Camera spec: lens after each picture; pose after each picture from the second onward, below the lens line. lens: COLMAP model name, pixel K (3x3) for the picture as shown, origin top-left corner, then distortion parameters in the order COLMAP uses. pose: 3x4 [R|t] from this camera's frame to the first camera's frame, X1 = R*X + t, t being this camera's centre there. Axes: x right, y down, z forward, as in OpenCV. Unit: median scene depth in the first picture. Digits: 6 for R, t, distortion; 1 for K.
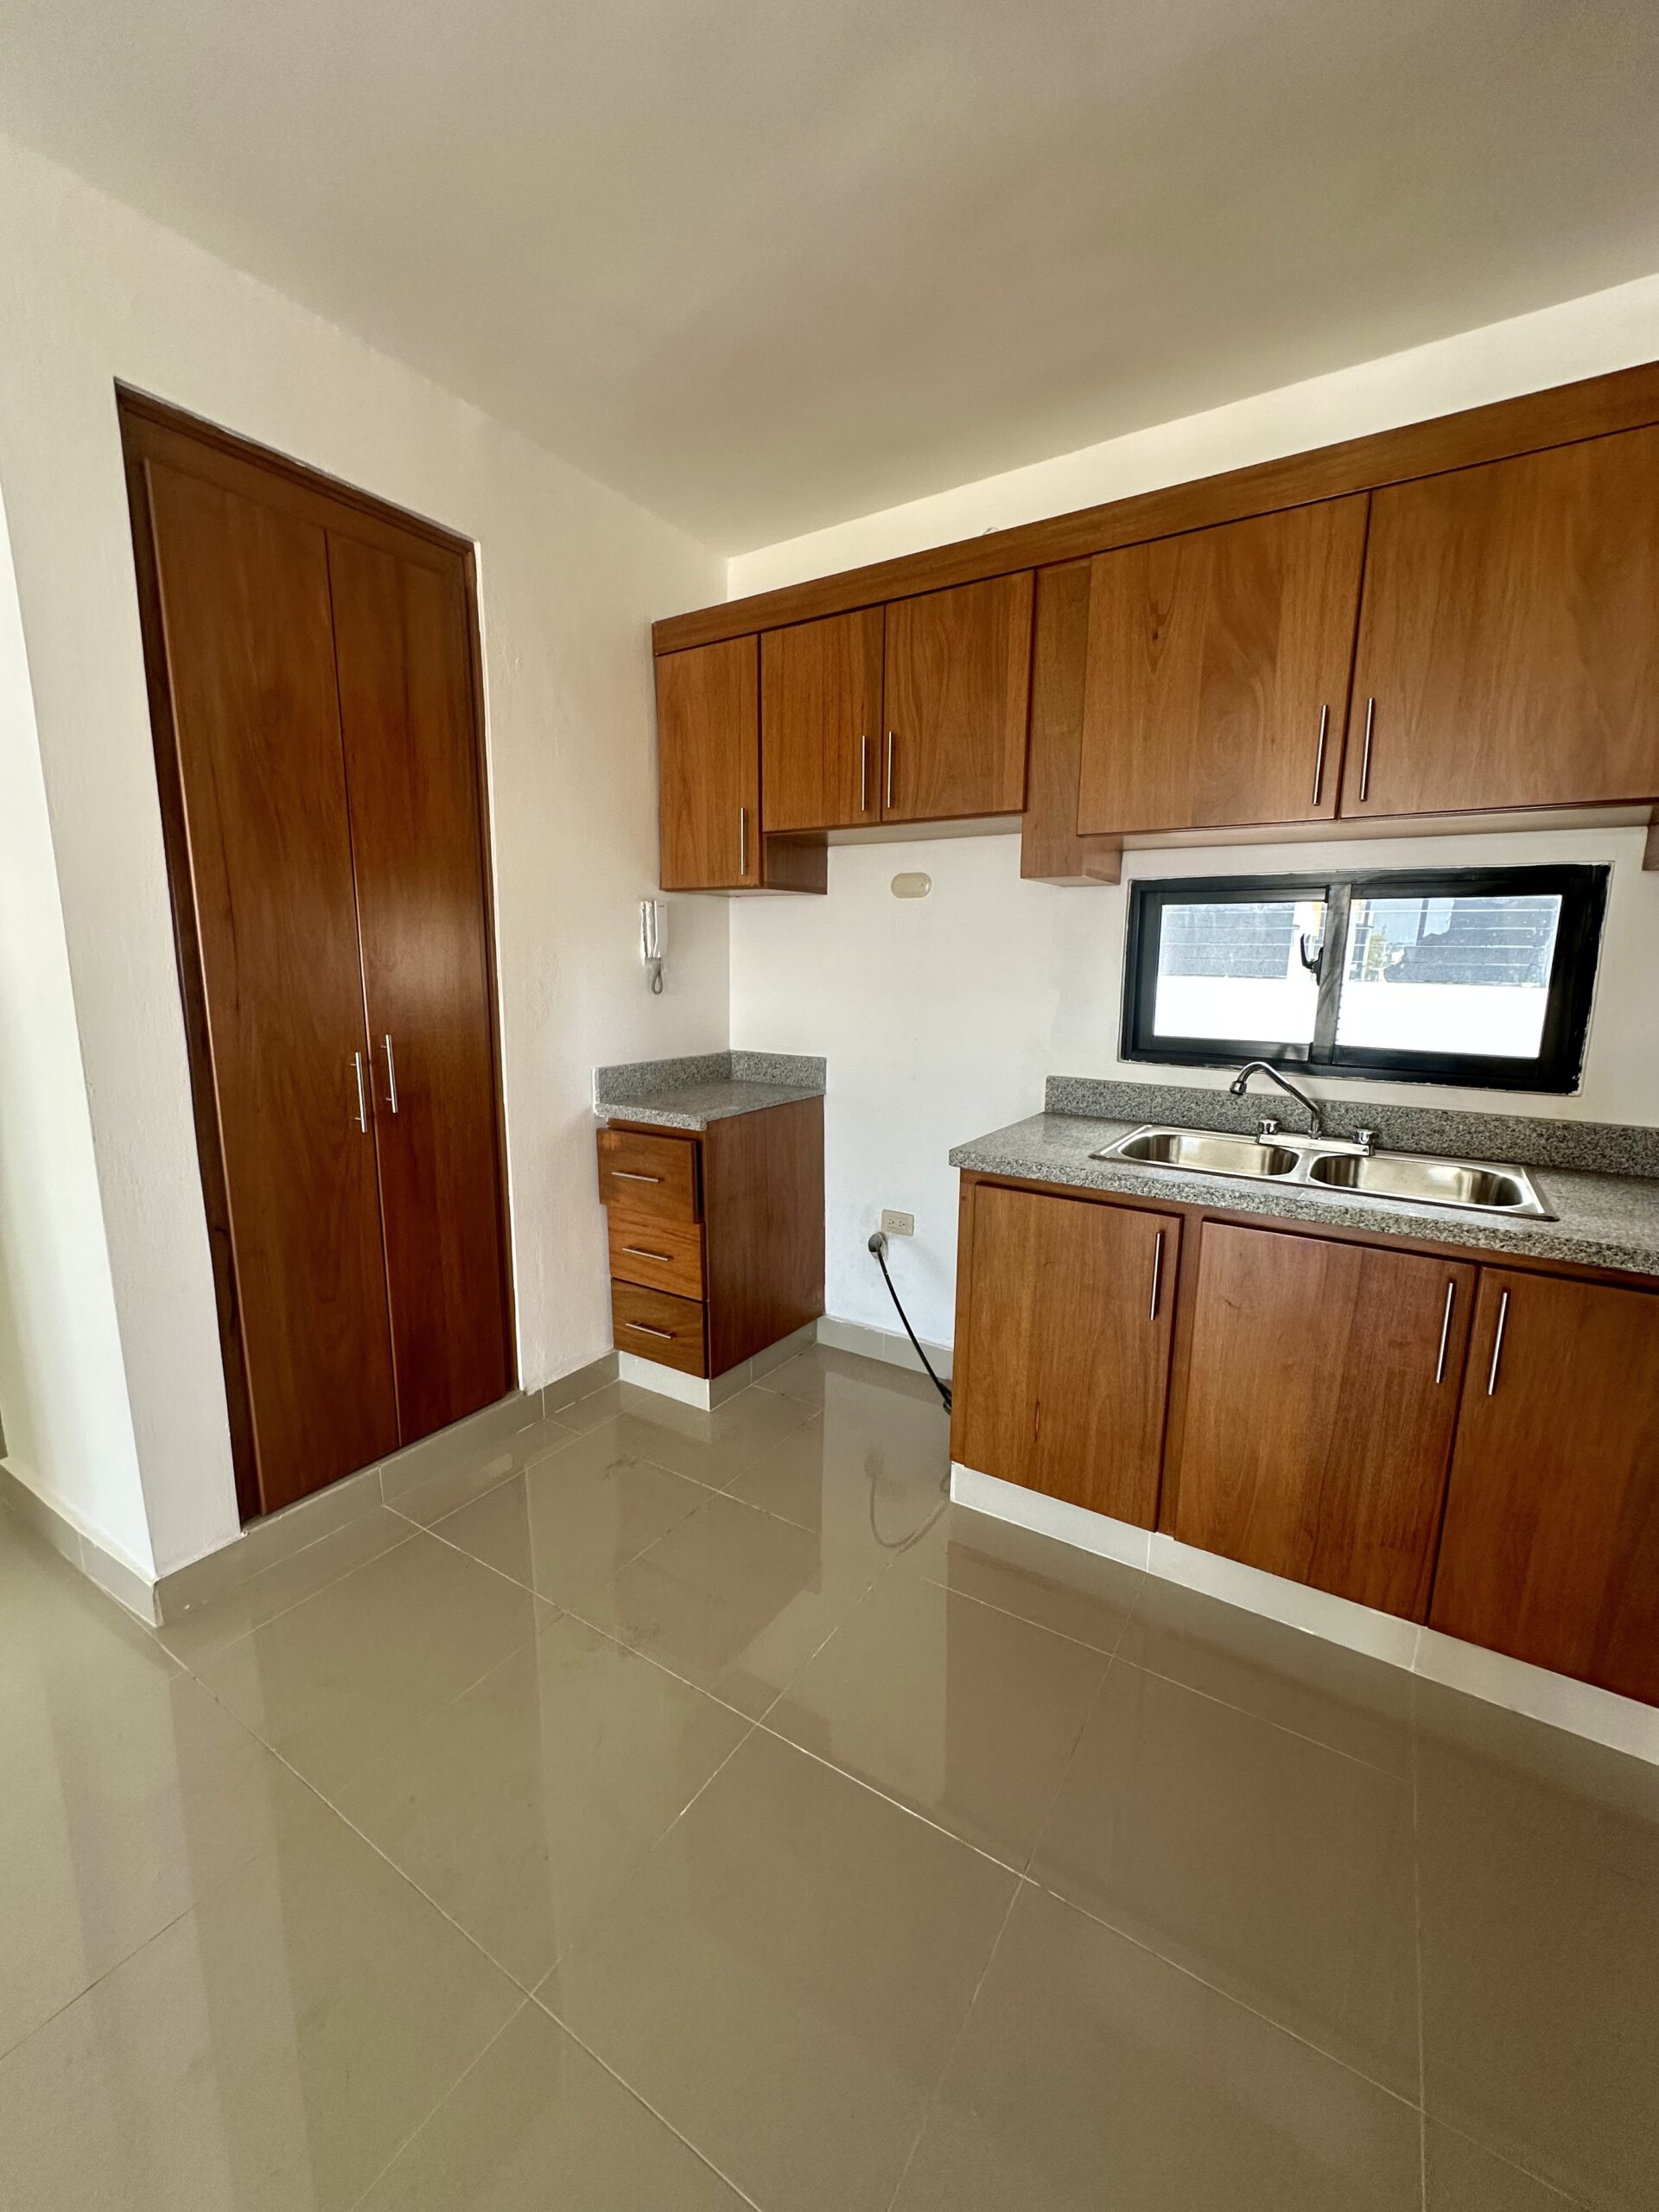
lens RADIAL K [[890.2, 0, 828.5], [0, 890.2, 1107.5], [0, 0, 1]] dist [-0.003145, -0.000018]
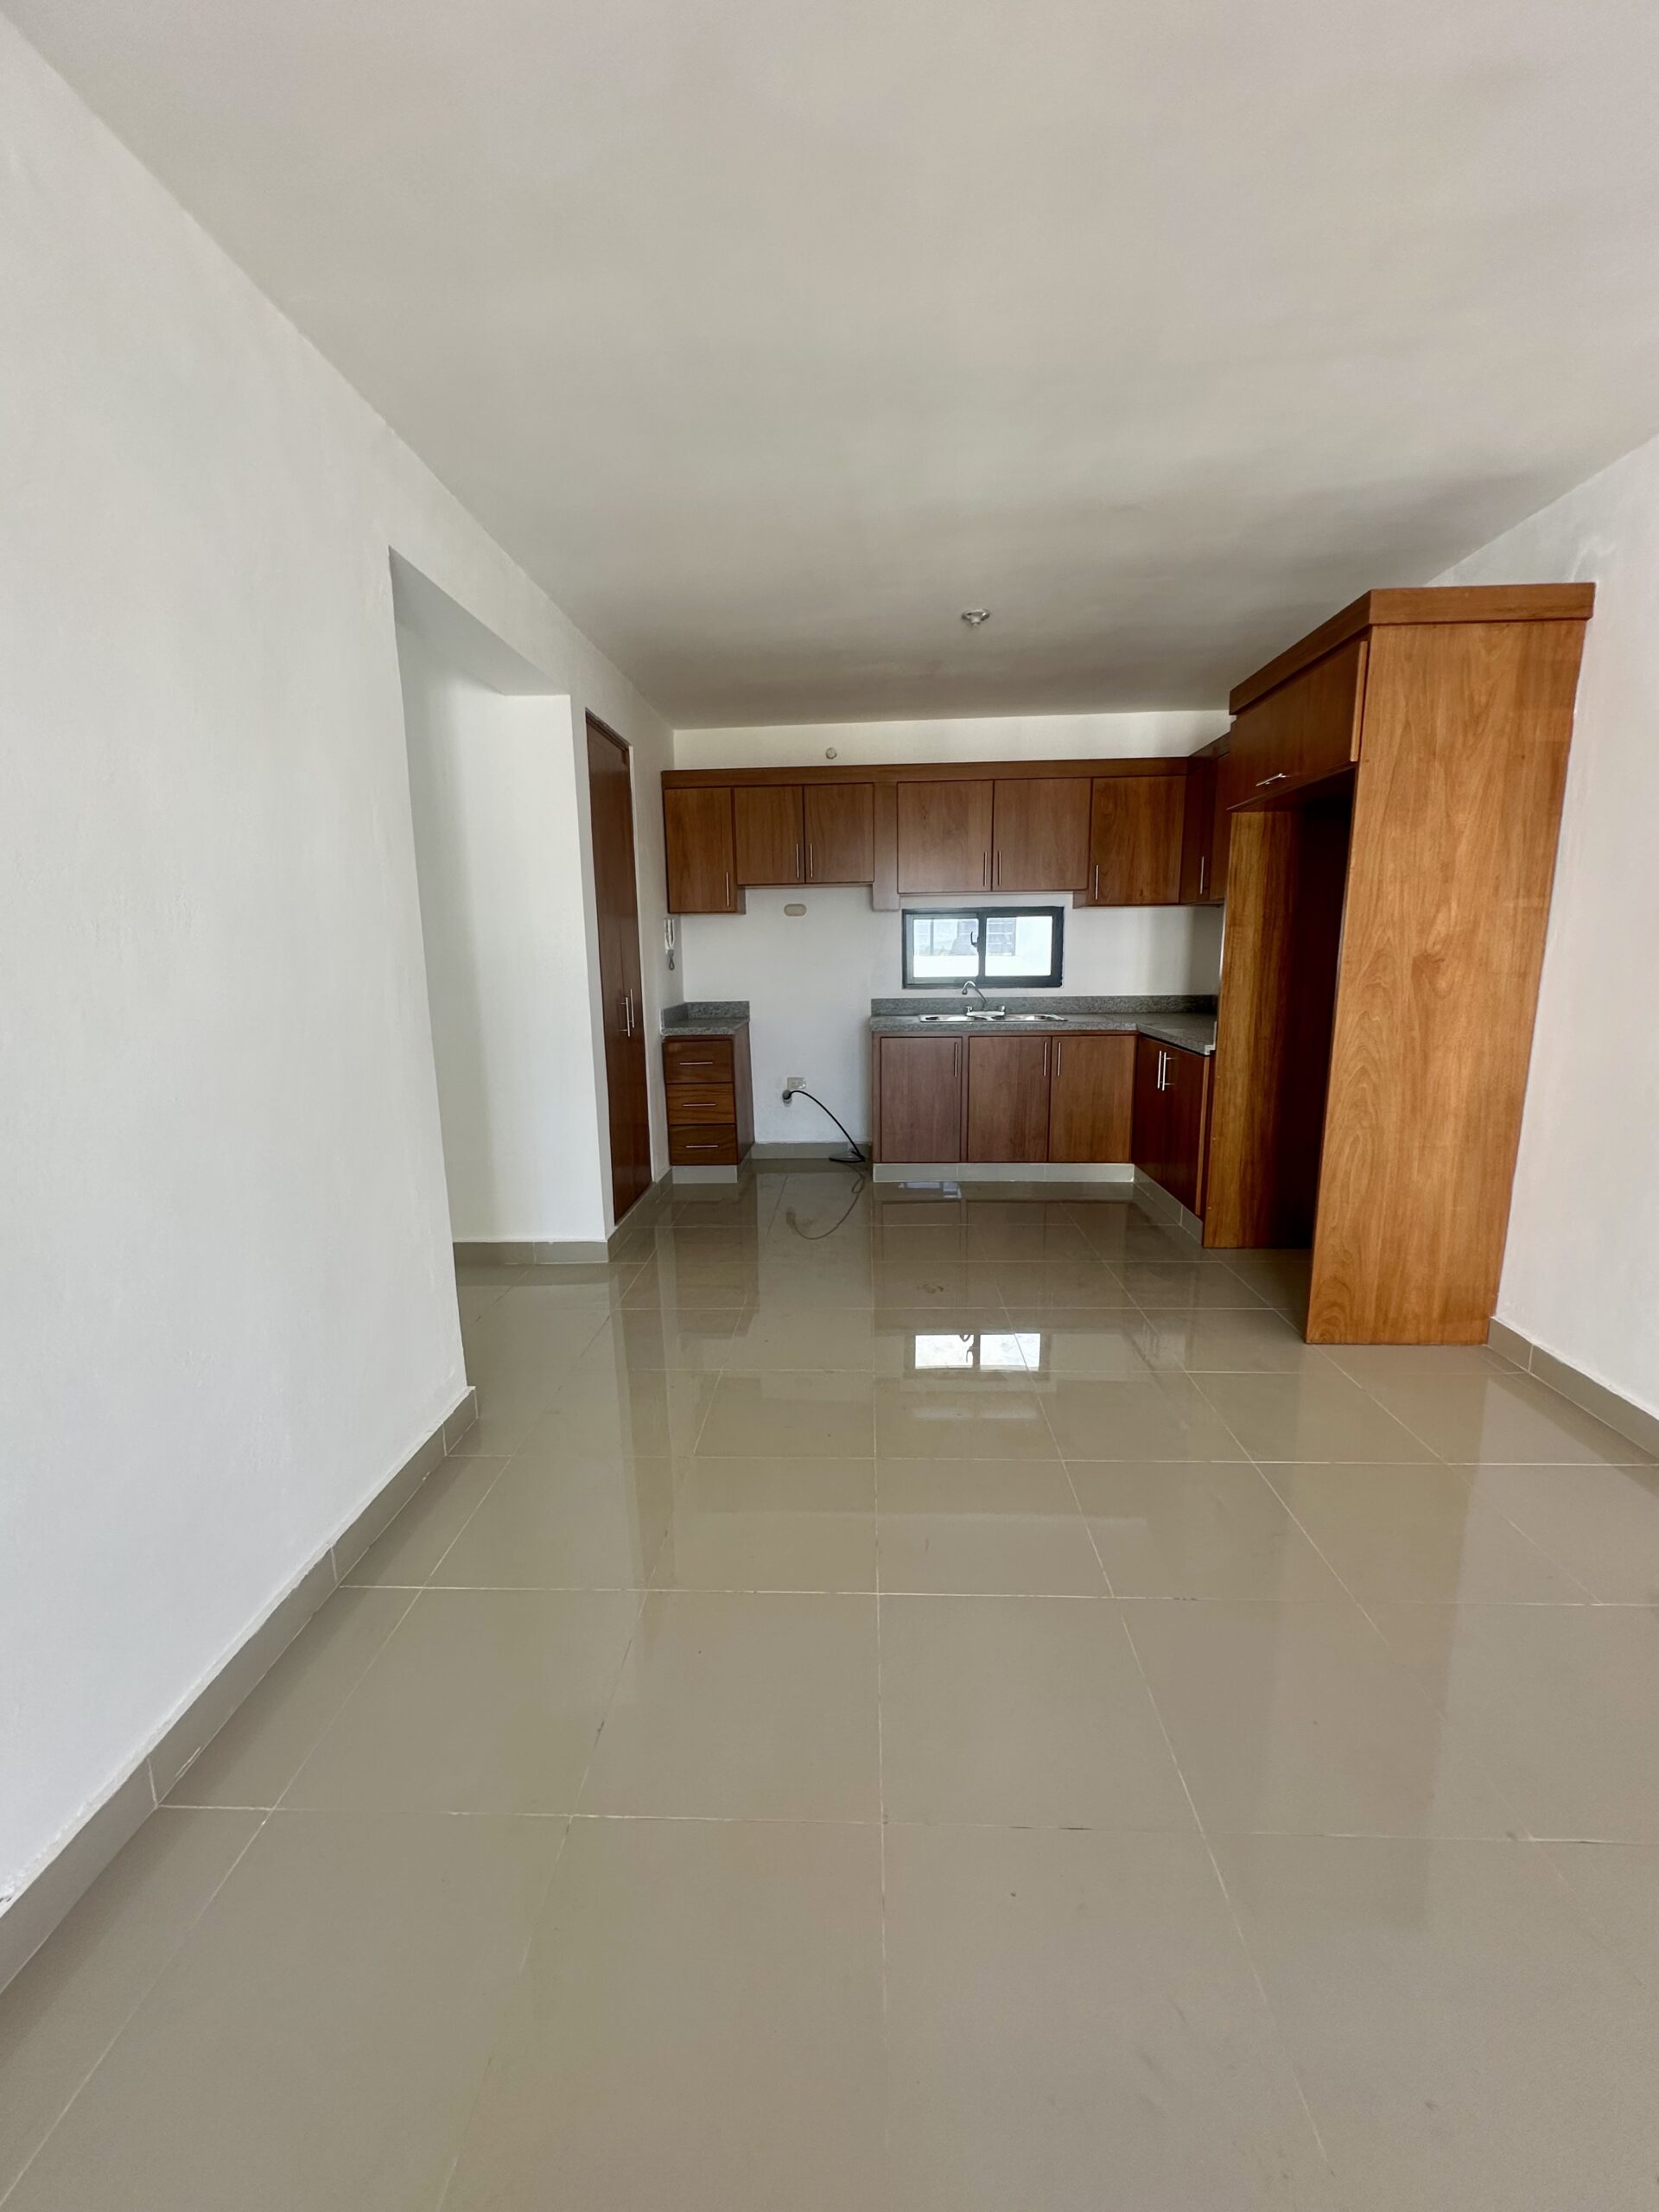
lens RADIAL K [[890.2, 0, 832.8], [0, 890.2, 1109.7], [0, 0, 1]] dist [-0.003145, -0.000018]
pose [[0.861459, -0.114471, 0.494758, -1.085728], [0.112616, 0.993068, 0.033680, 0.172658], [-0.495183, 0.026704, 0.868378, -0.958368]]
